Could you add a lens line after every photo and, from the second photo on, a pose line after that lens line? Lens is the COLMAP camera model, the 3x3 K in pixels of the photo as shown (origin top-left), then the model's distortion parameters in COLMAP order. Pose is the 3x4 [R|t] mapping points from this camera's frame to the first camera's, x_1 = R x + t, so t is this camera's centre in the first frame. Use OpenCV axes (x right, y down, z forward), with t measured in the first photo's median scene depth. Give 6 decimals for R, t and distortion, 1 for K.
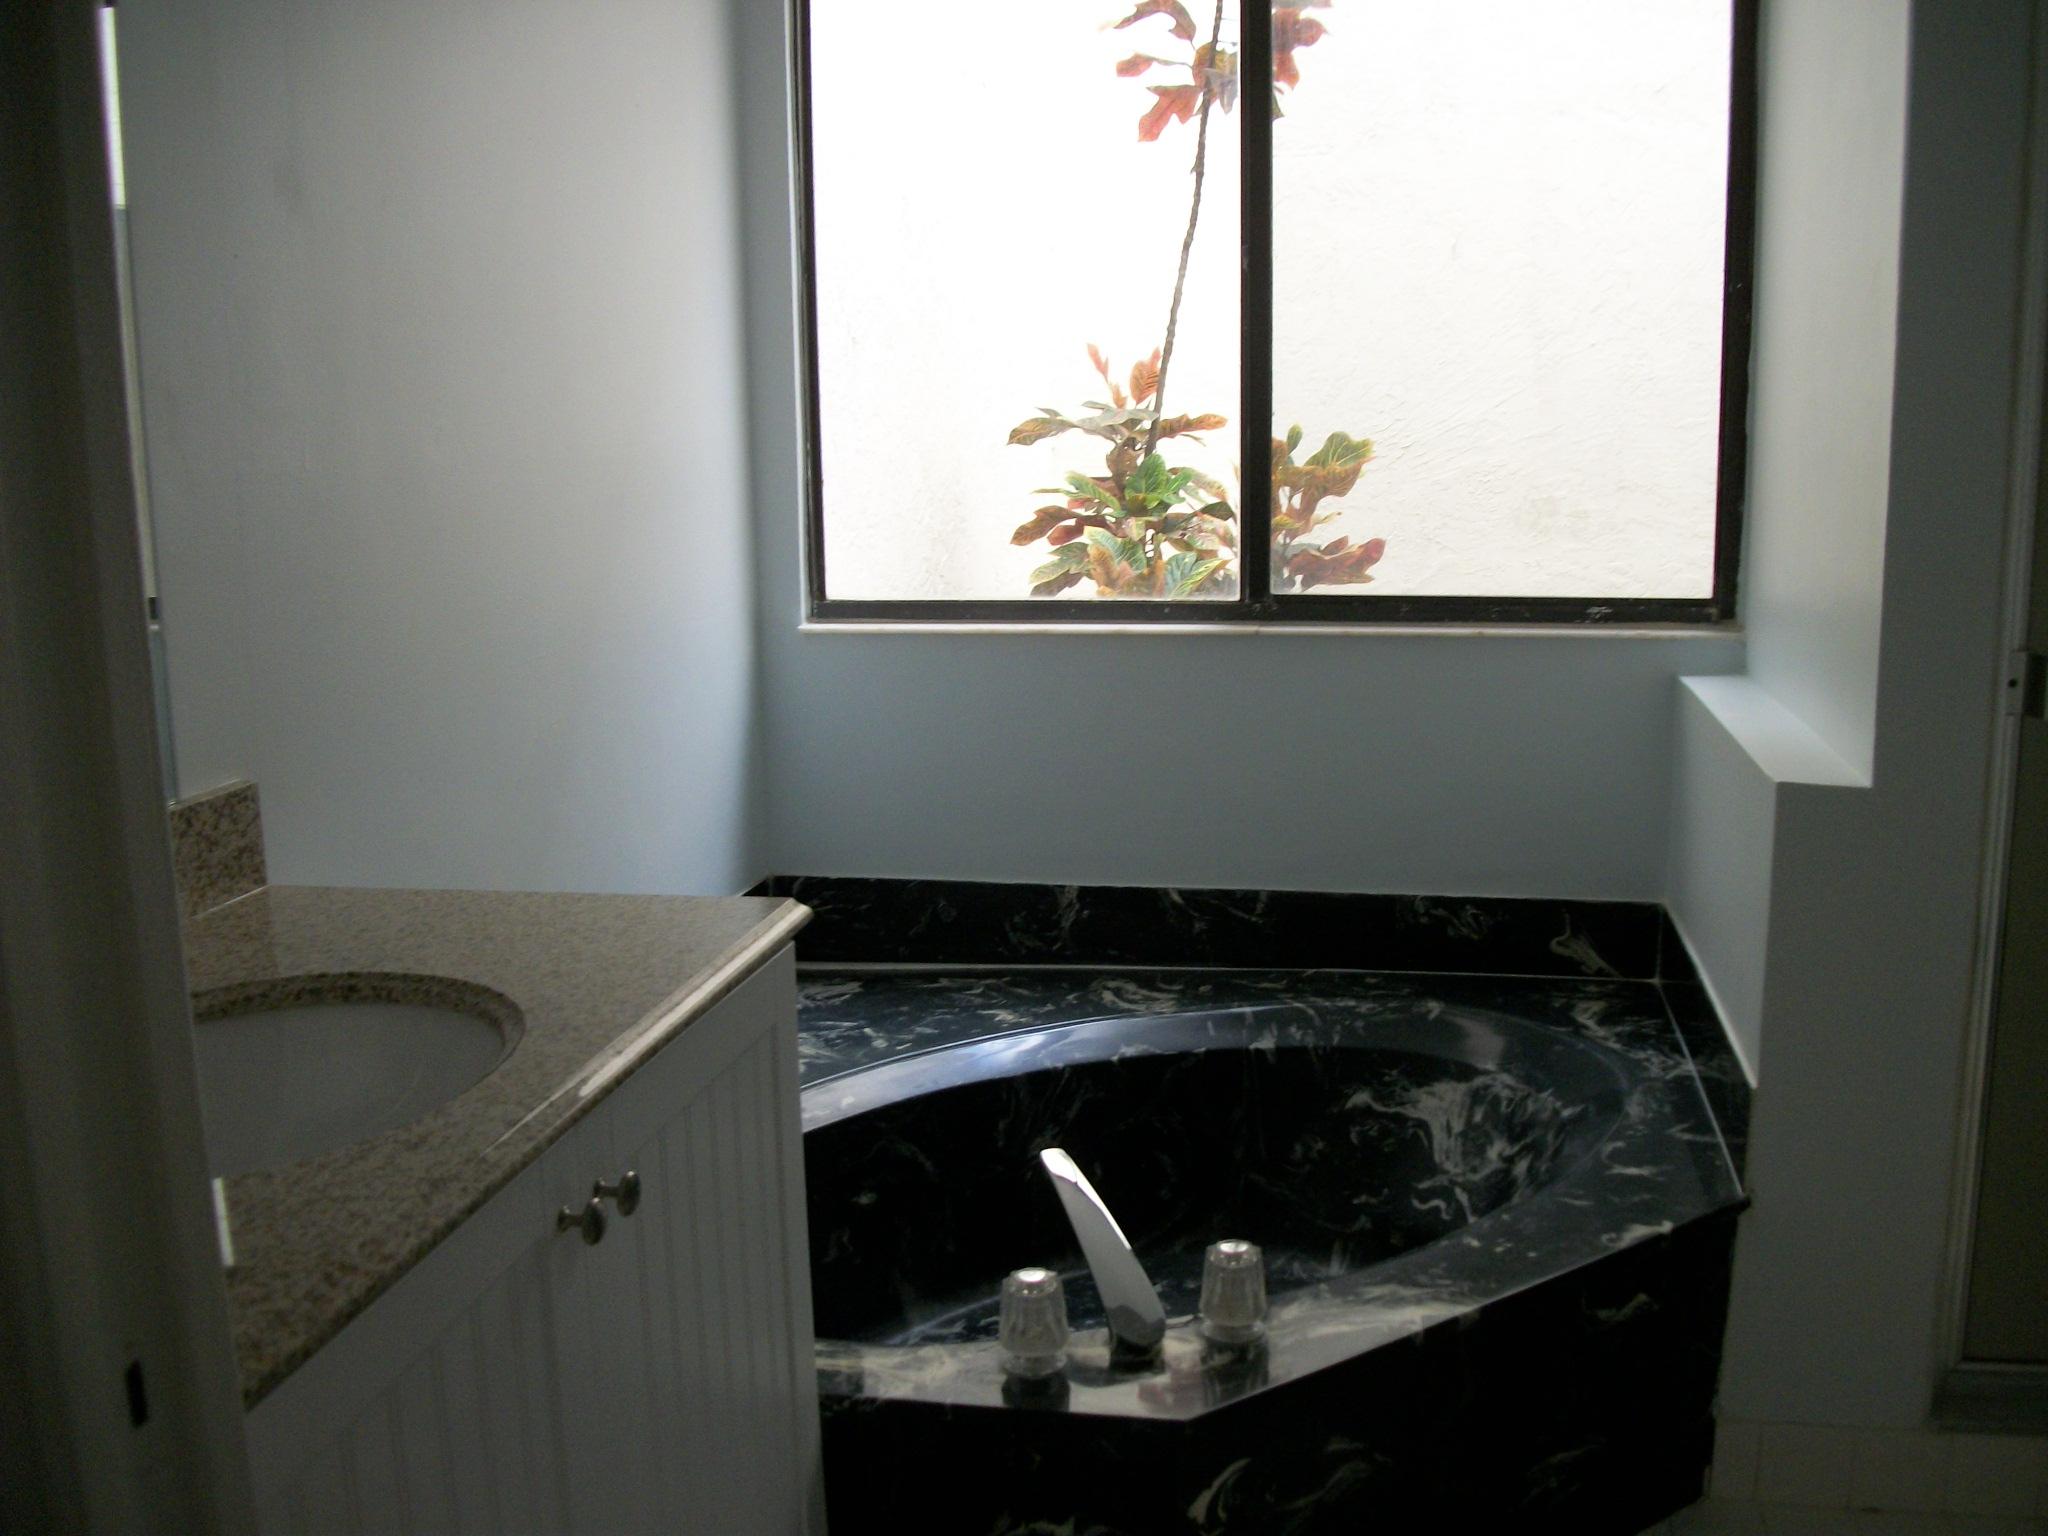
lens RADIAL K [[1969.9, 0, 1024.4], [0, 1969.9, 771.2], [0, 0, 1]] dist [-0.121522, 0.000000]
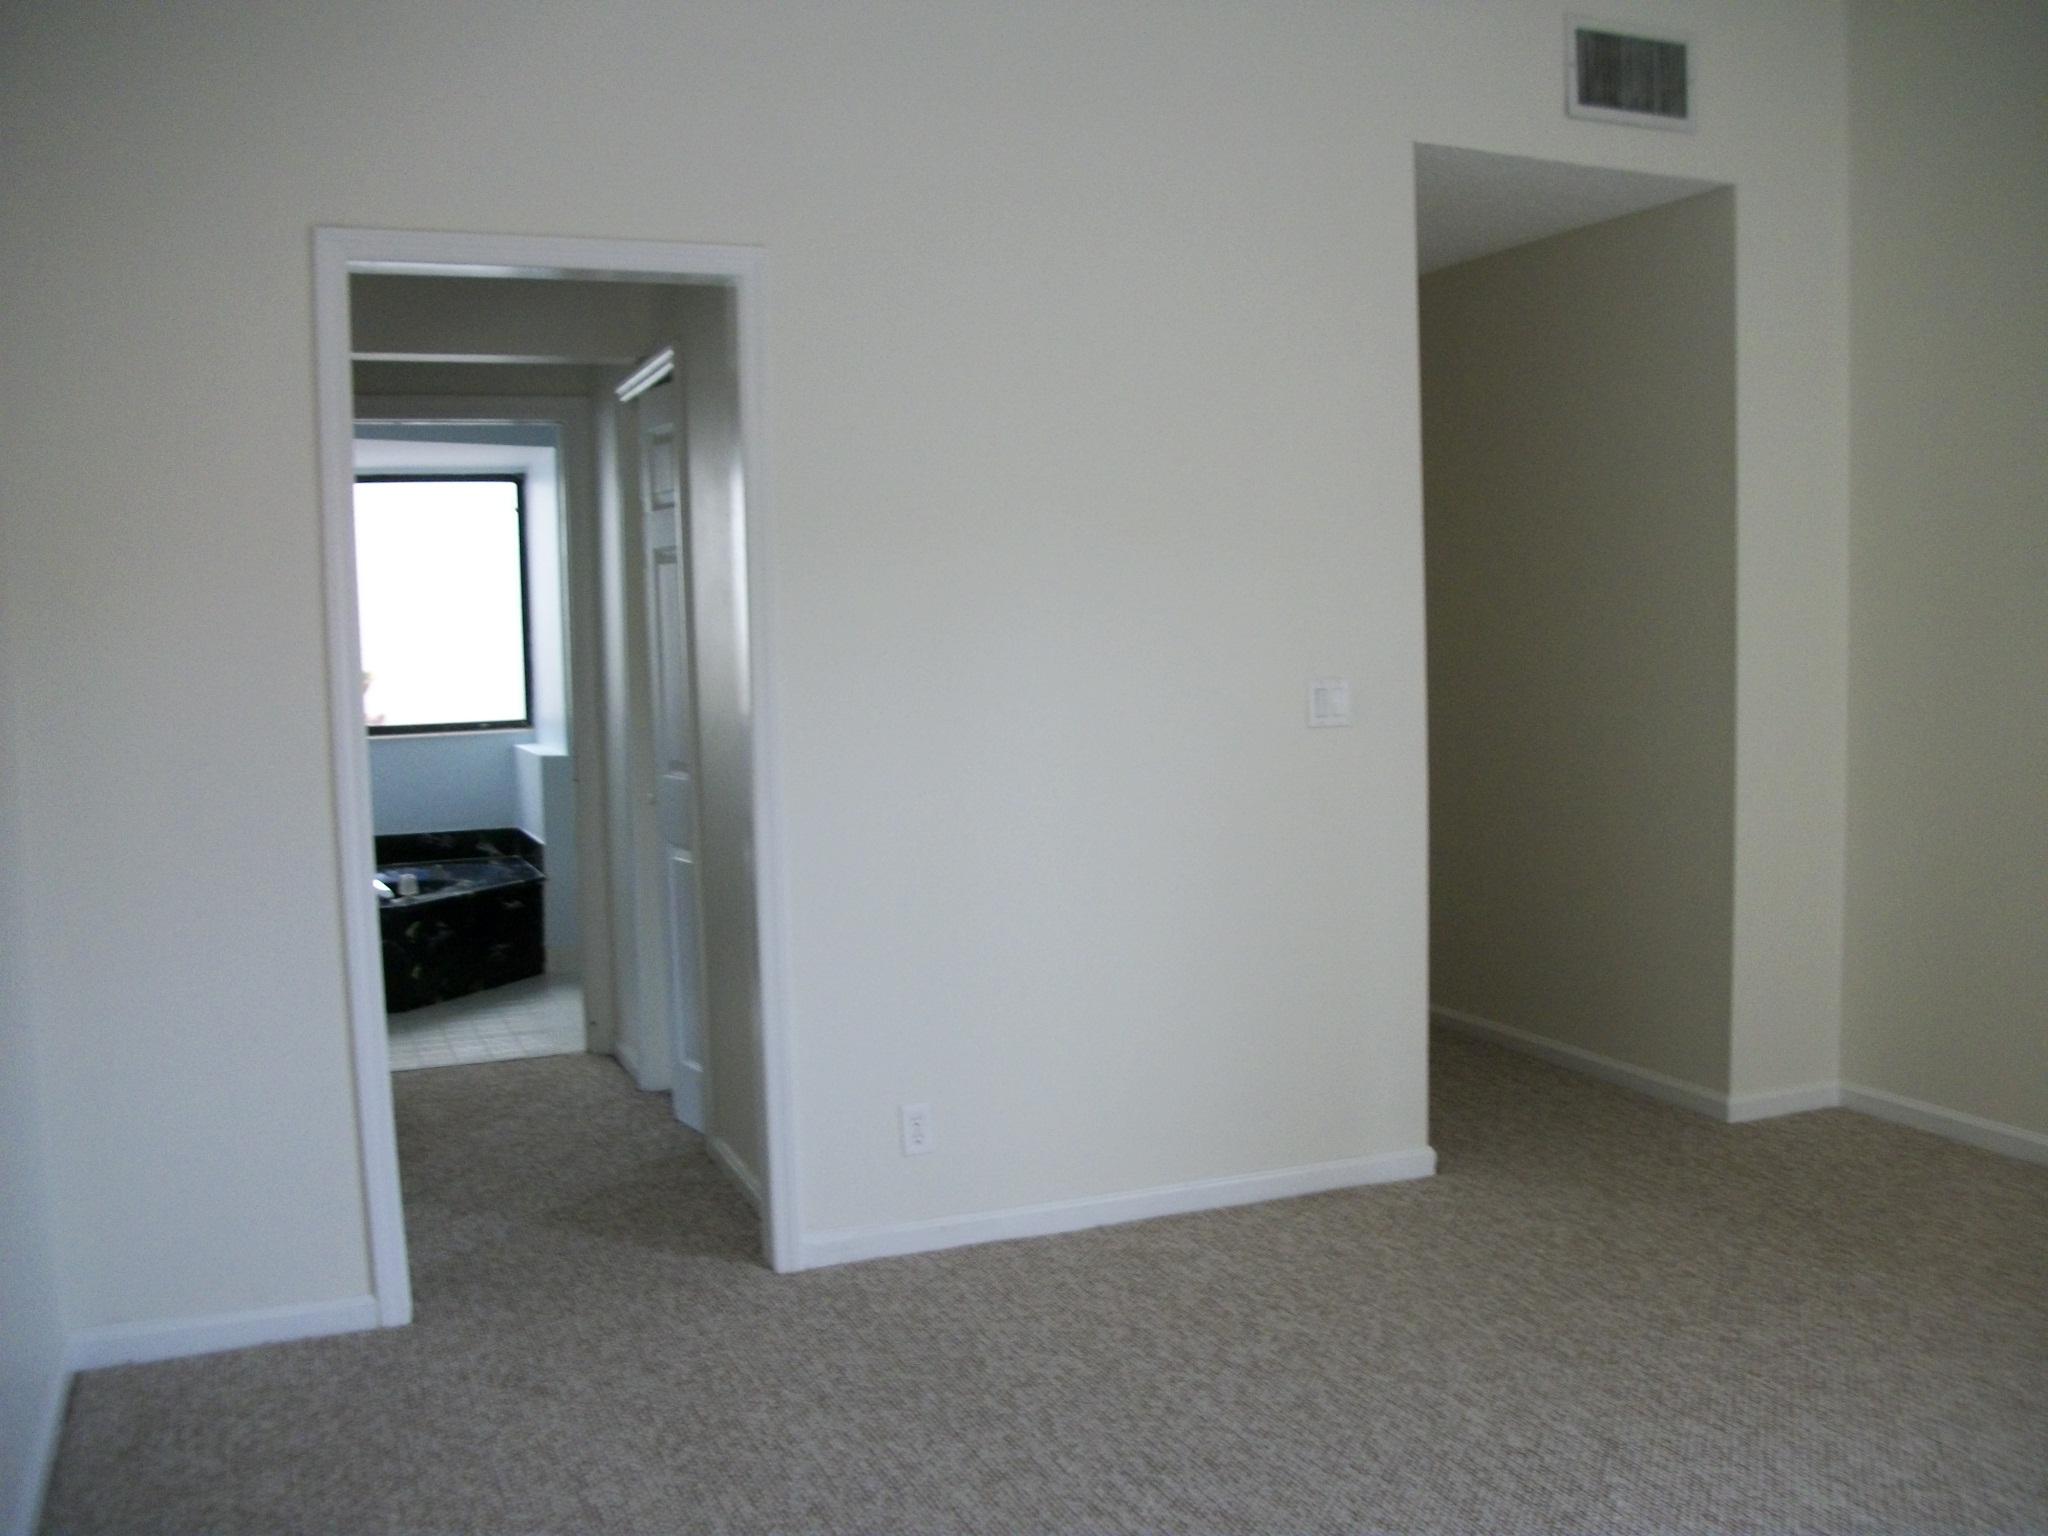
lens RADIAL K [[1969.9, 0, 1024.4], [0, 1969.9, 769.2], [0, 0, 1]] dist [-0.121522, 0.000000]
pose [[0.841833, -0.049650, 0.537449, -0.564423], [0.108371, 0.991030, -0.078194, 0.285643], [-0.528746, 0.124070, 0.839663, -1.765637]]
